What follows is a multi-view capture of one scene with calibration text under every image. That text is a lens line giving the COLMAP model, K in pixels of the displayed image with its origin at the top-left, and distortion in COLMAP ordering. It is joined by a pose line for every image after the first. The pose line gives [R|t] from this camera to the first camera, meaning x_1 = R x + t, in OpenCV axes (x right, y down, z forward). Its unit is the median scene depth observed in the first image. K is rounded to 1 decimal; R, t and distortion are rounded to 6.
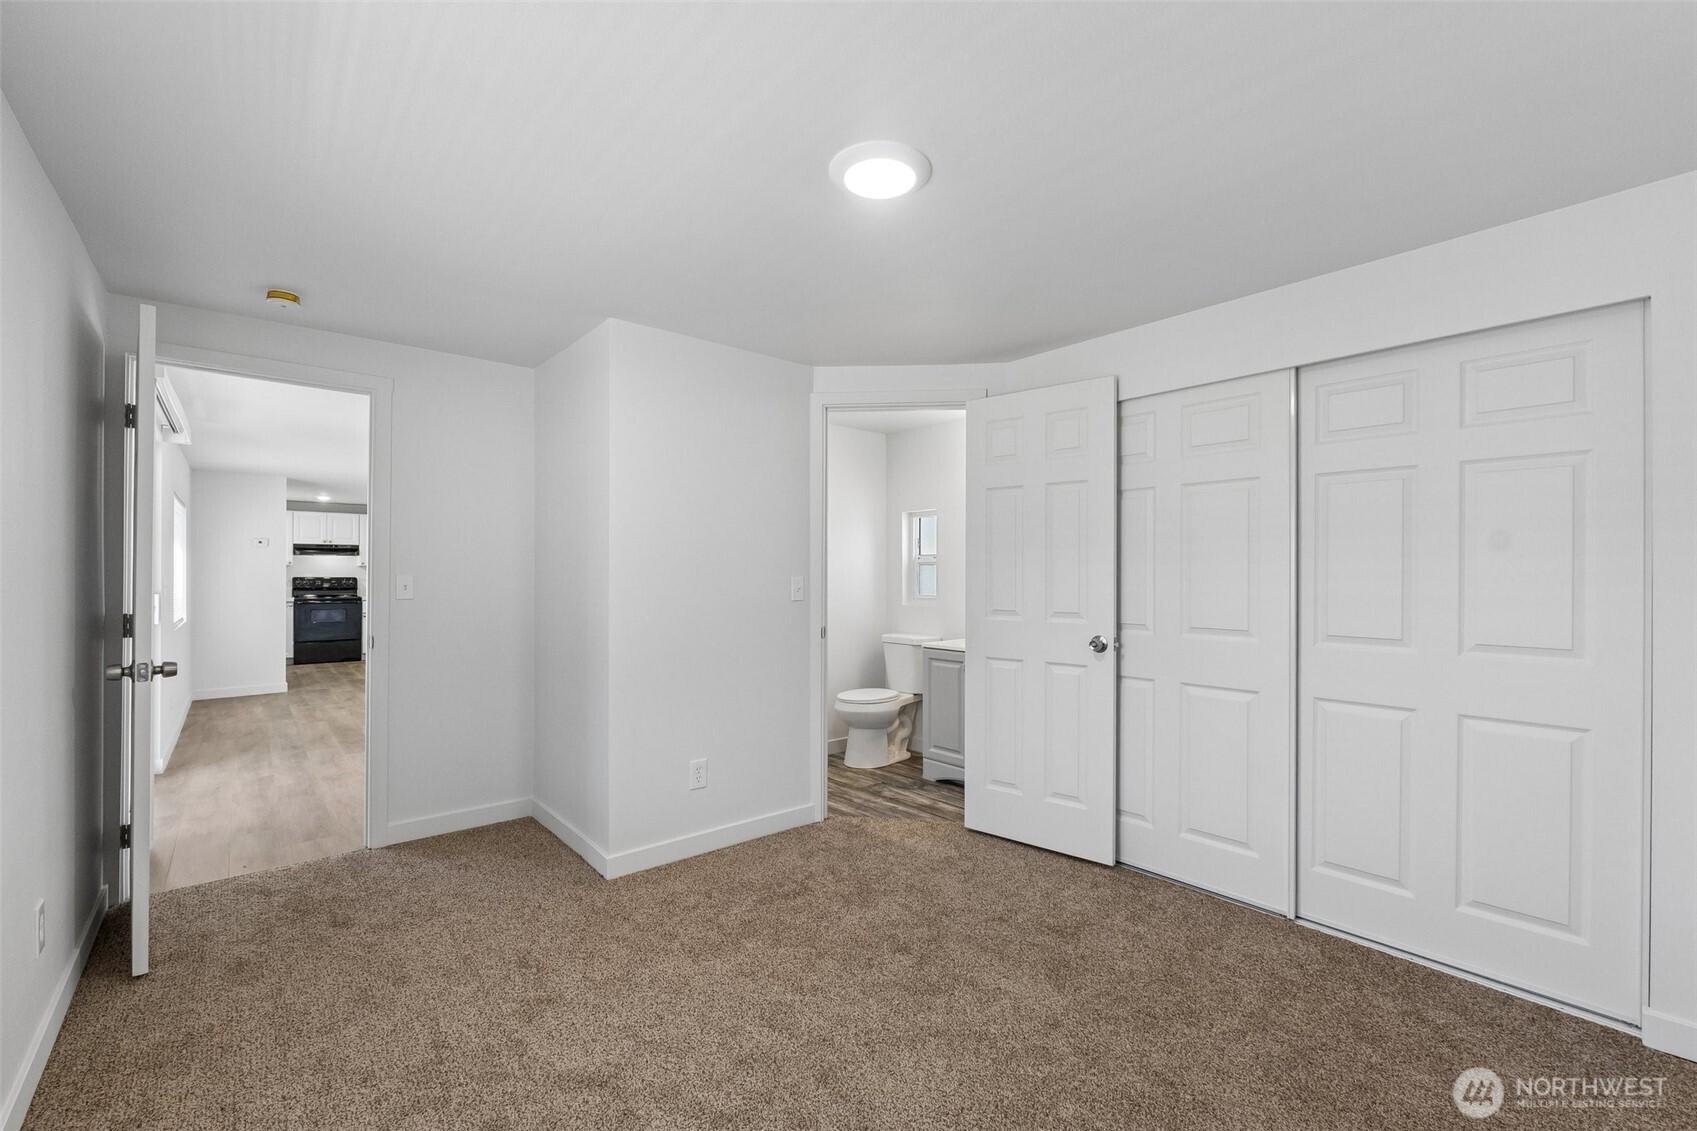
lens RADIAL K [[709.3, 0, 864.5], [0, 709.3, 582.3], [0, 0, 1]] dist [-0.009625, -0.000308]
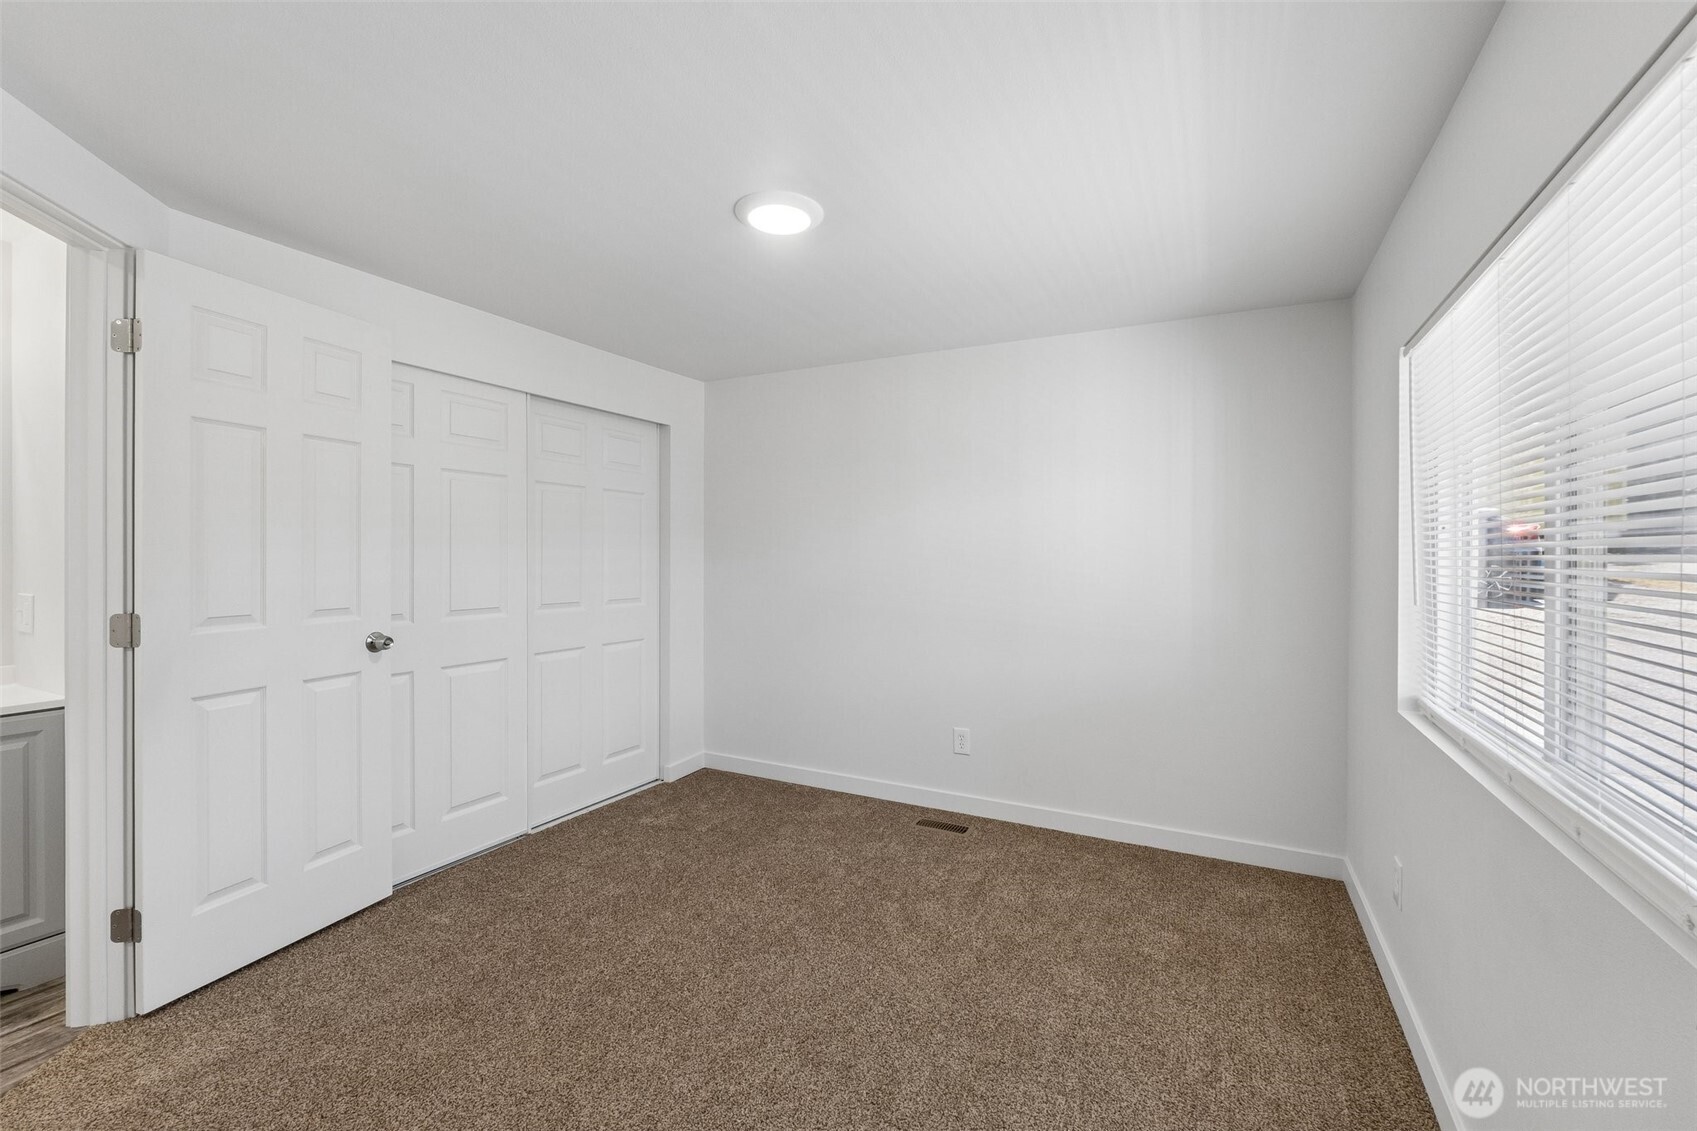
lens RADIAL K [[712.1, 0, 860.8], [0, 712.1, 551.1], [0, 0, 1]] dist [-0.009339, -0.000318]
pose [[-0.366872, -0.001180, 0.930271, -0.601612], [0.002892, 0.999993, 0.002409, -0.019116], [-0.930267, 0.003574, -0.366866, 0.701942]]
